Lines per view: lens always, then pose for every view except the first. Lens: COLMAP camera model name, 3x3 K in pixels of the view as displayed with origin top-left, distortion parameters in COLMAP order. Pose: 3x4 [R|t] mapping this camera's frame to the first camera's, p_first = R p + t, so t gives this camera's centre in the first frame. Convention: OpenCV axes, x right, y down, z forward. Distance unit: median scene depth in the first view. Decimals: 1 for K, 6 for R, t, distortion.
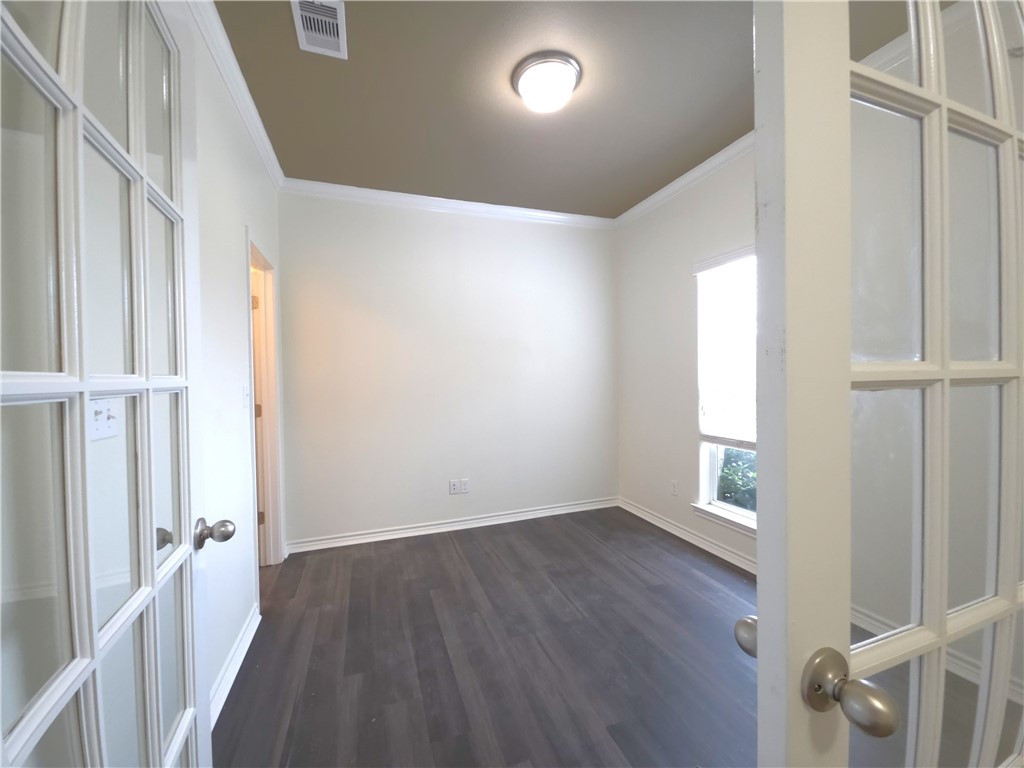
lens RADIAL K [[410.1, 0, 510.5], [0, 410.1, 385.0], [0, 0, 1]] dist [0.002719, -0.002766]
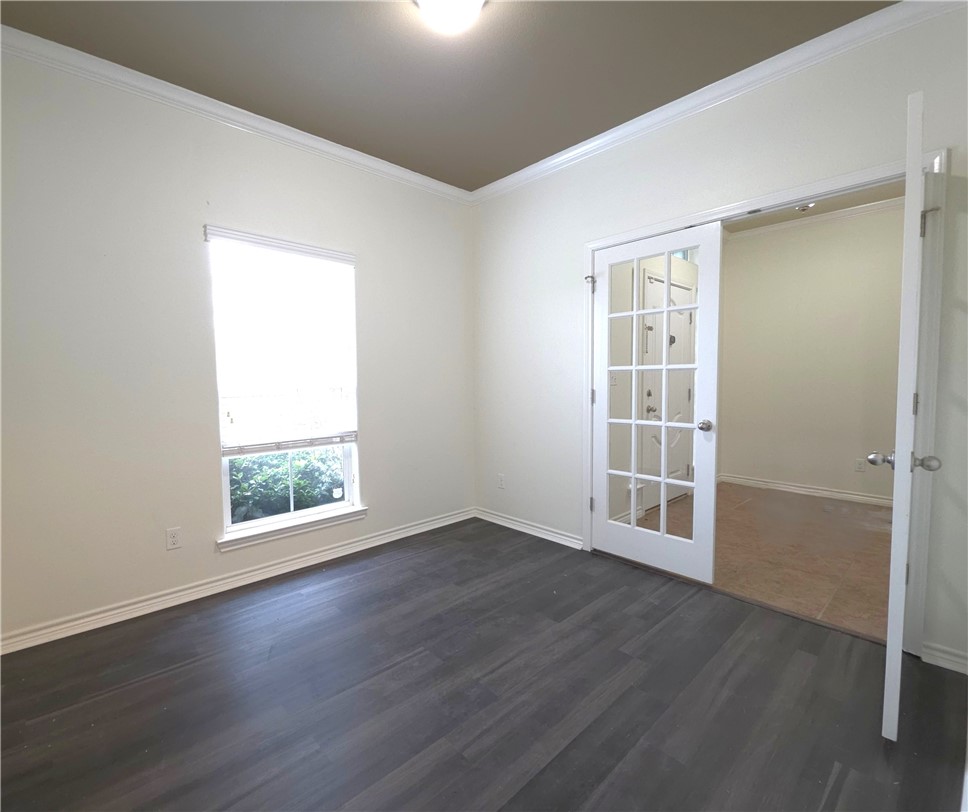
lens RADIAL K [[449.4, 0, 452.7], [0, 449.4, 404.9], [0, 0, 1]] dist [0.014442, 0.000063]
pose [[-0.374661, -0.038194, 0.926375, -0.750744], [0.028783, 0.998190, 0.052796, 0.008372], [-0.926715, 0.046444, -0.372884, 1.379589]]
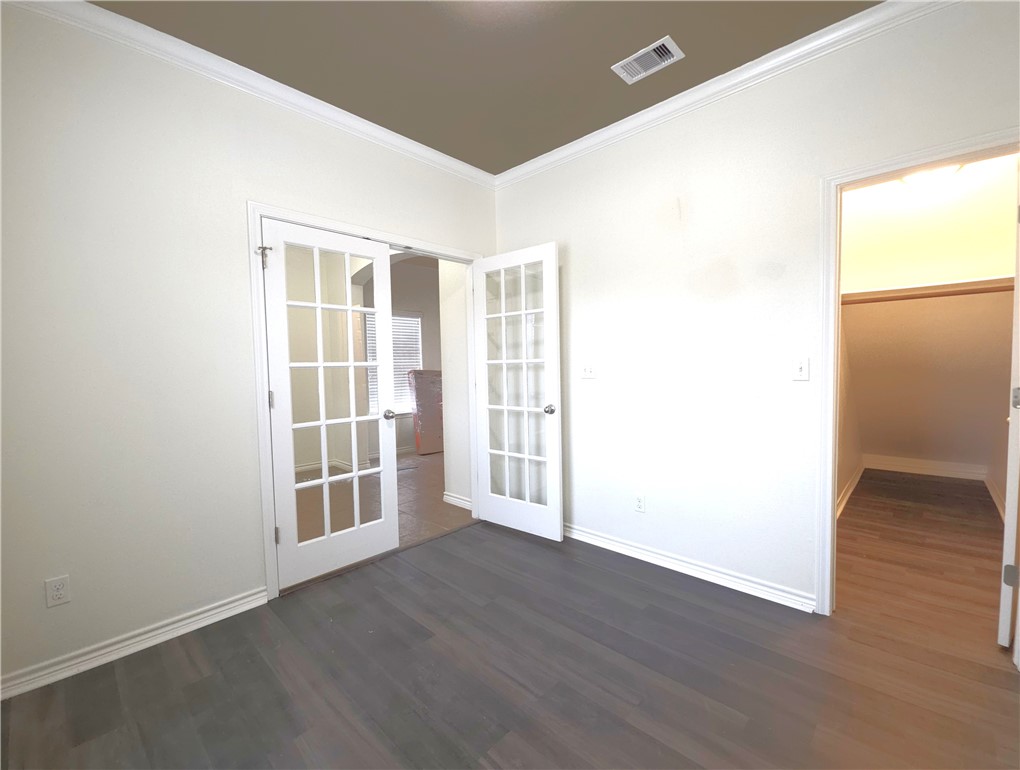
lens RADIAL K [[430.2, 0, 506.0], [0, 430.2, 387.8], [0, 0, 1]] dist [-0.000161, 0.000056]
pose [[-0.896986, 0.056723, -0.438404, 0.431205], [0.030720, 0.997334, 0.066186, -0.015873], [0.440990, 0.045901, -0.896338, 1.683159]]
